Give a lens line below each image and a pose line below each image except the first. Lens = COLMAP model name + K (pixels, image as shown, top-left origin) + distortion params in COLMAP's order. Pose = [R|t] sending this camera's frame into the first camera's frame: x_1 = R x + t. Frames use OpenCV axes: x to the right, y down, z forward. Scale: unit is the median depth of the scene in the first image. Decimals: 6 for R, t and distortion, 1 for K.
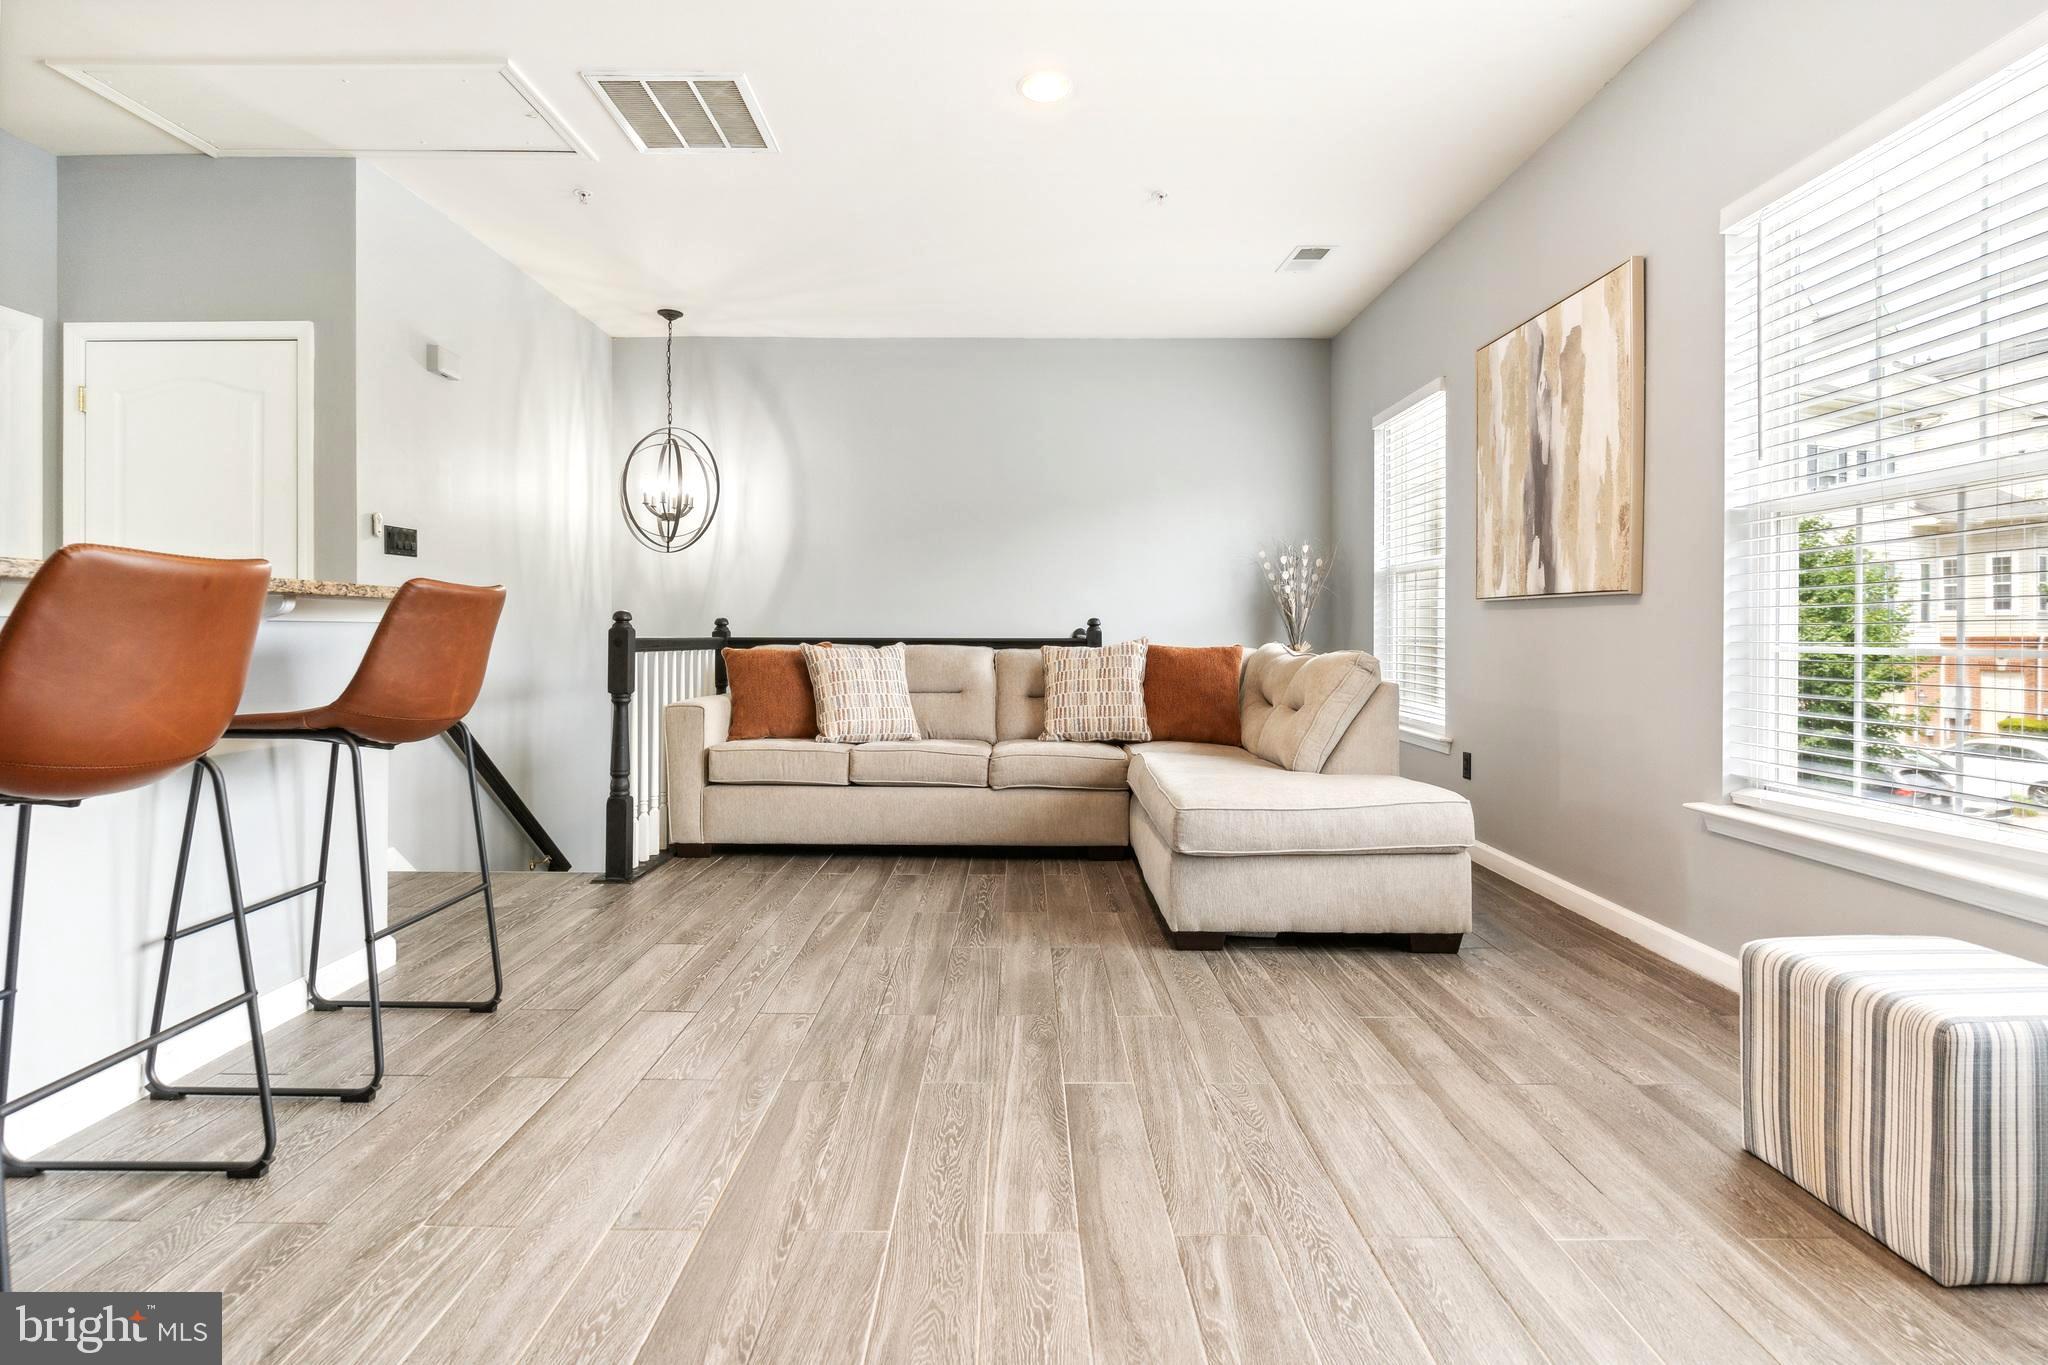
lens RADIAL K [[984.6, 0, 1019.6], [0, 984.6, 633.7], [0, 0, 1]] dist [0.002933, -0.002079]
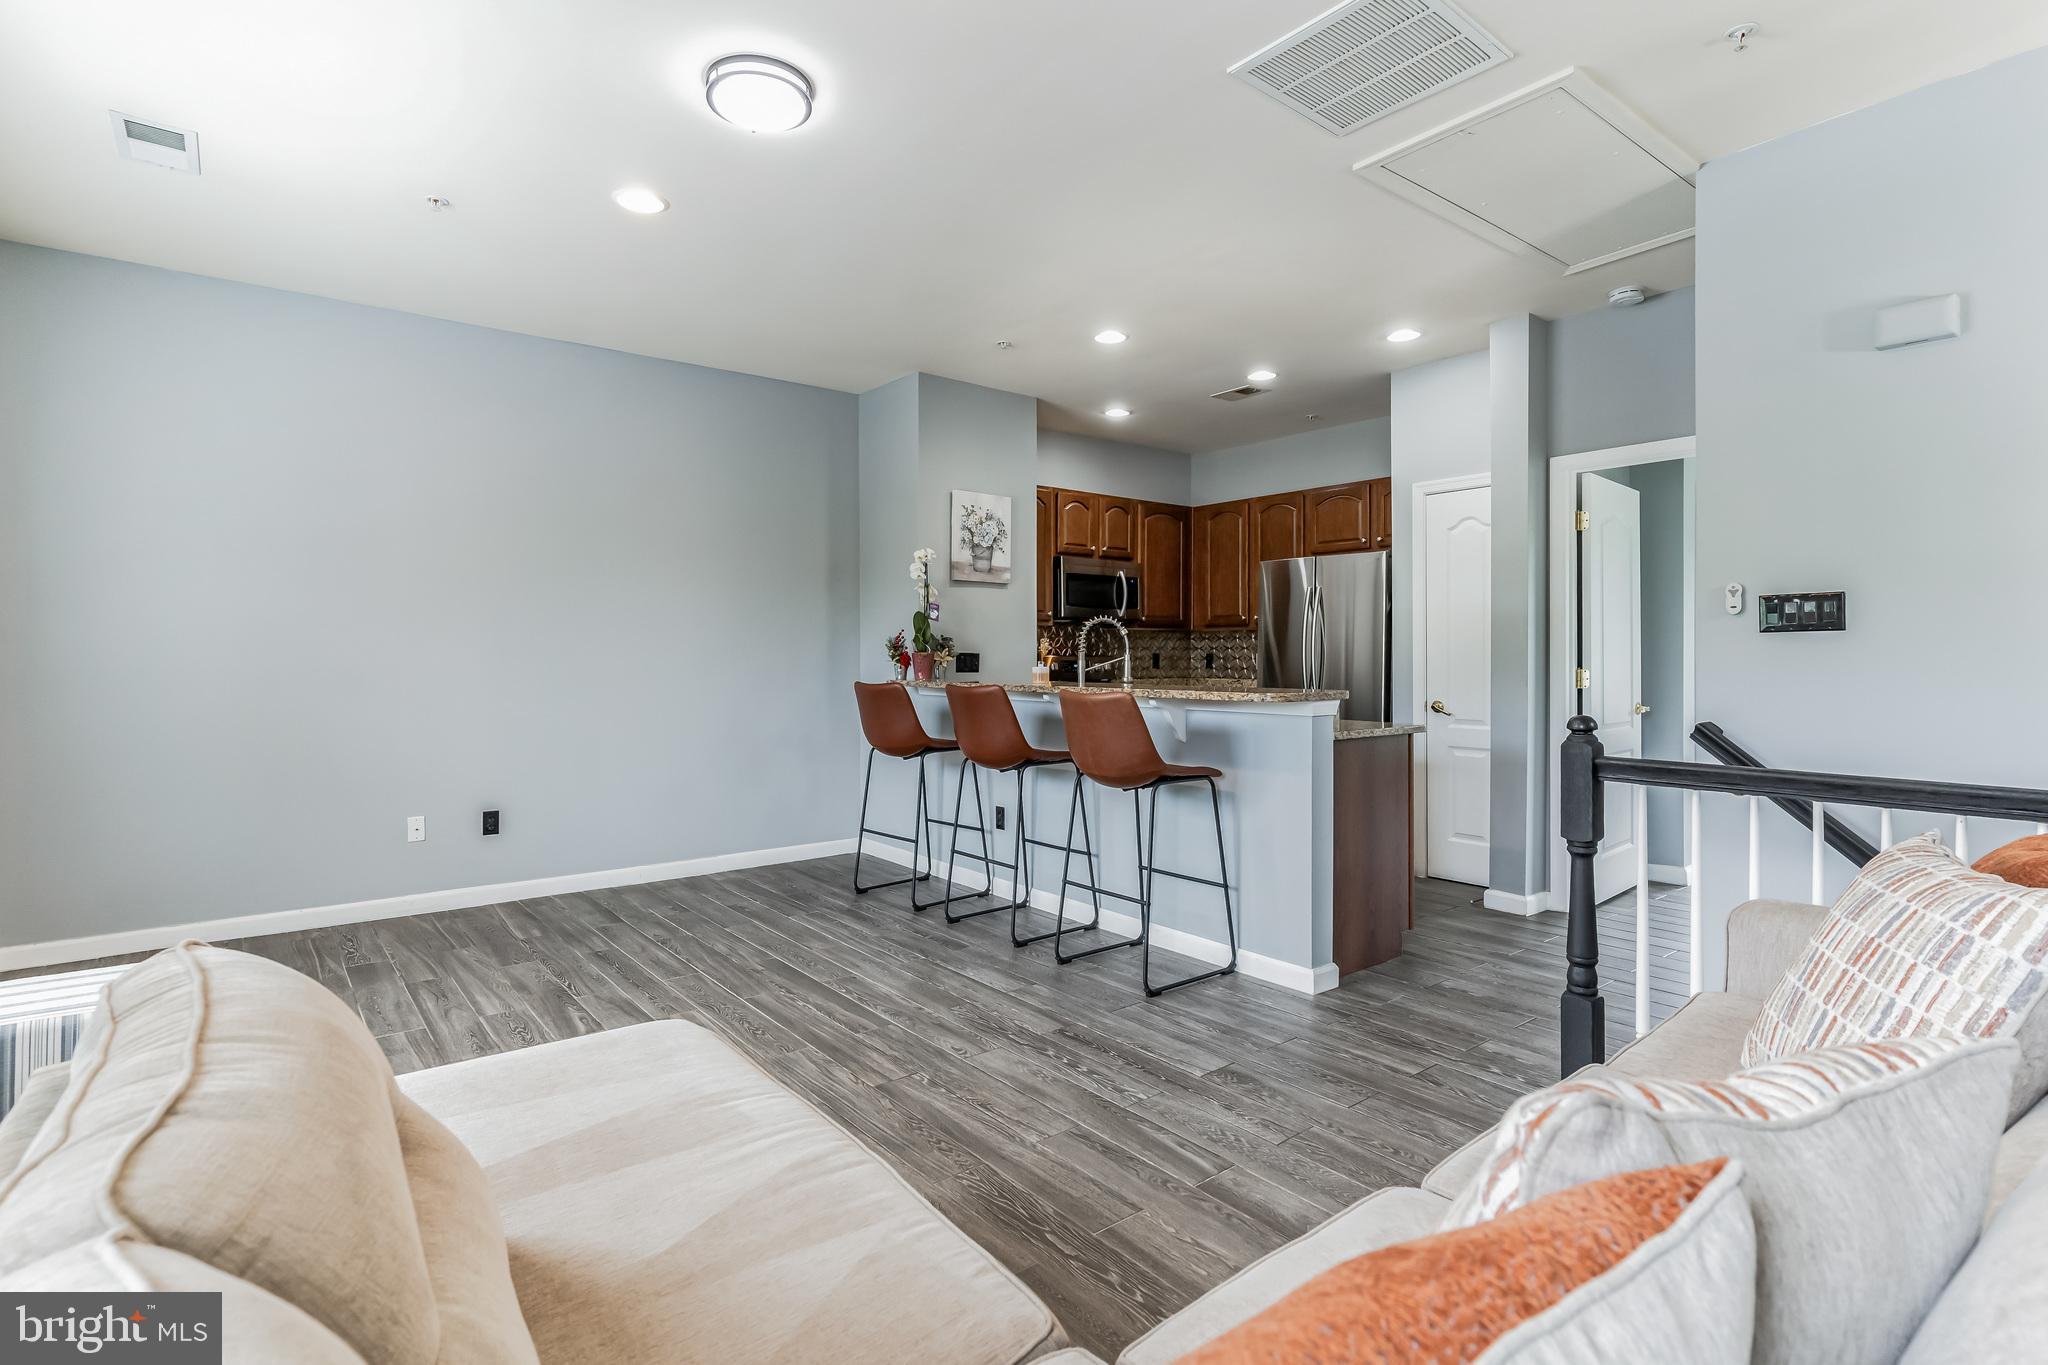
lens RADIAL K [[984.6, 0, 1011.6], [0, 984.6, 675.1], [0, 0, 1]] dist [0.002933, -0.002079]
pose [[-0.786055, 0.007669, -0.618109, 0.341046], [-0.001841, 0.999890, 0.014746, -0.065375], [0.618154, 0.012729, -0.785954, 1.416892]]
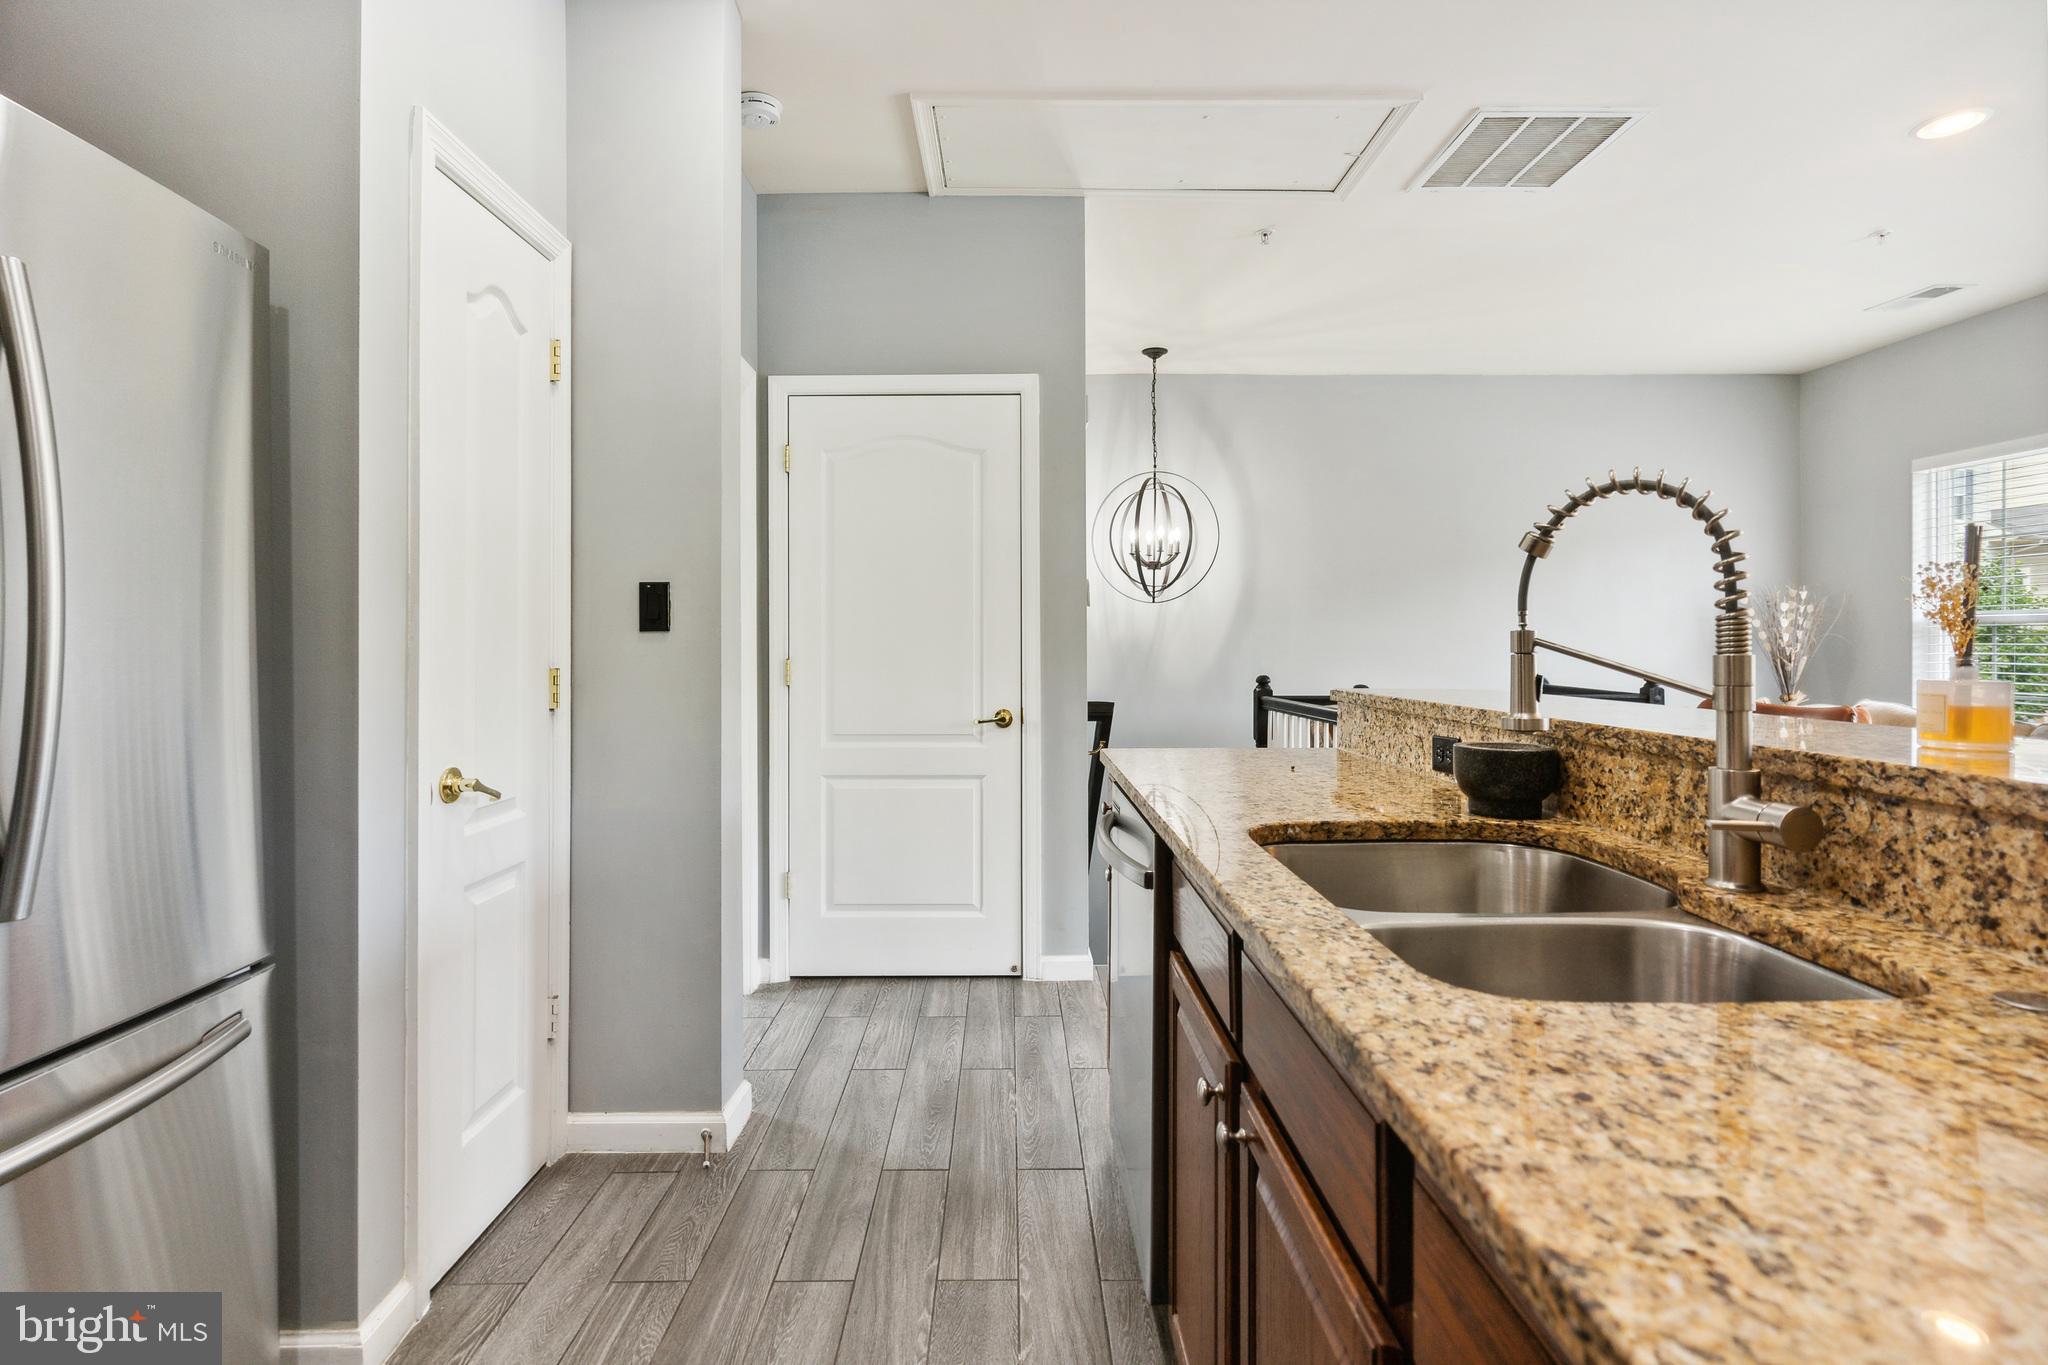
lens RADIAL K [[984.6, 0, 1017.9], [0, 984.6, 648.1], [0, 0, 1]] dist [0.002933, -0.002079]
pose [[0.999970, -0.003205, 0.007112, -0.810329], [0.003180, 0.999988, 0.003625, -0.068632], [-0.007123, -0.003602, 0.999968, 0.081411]]
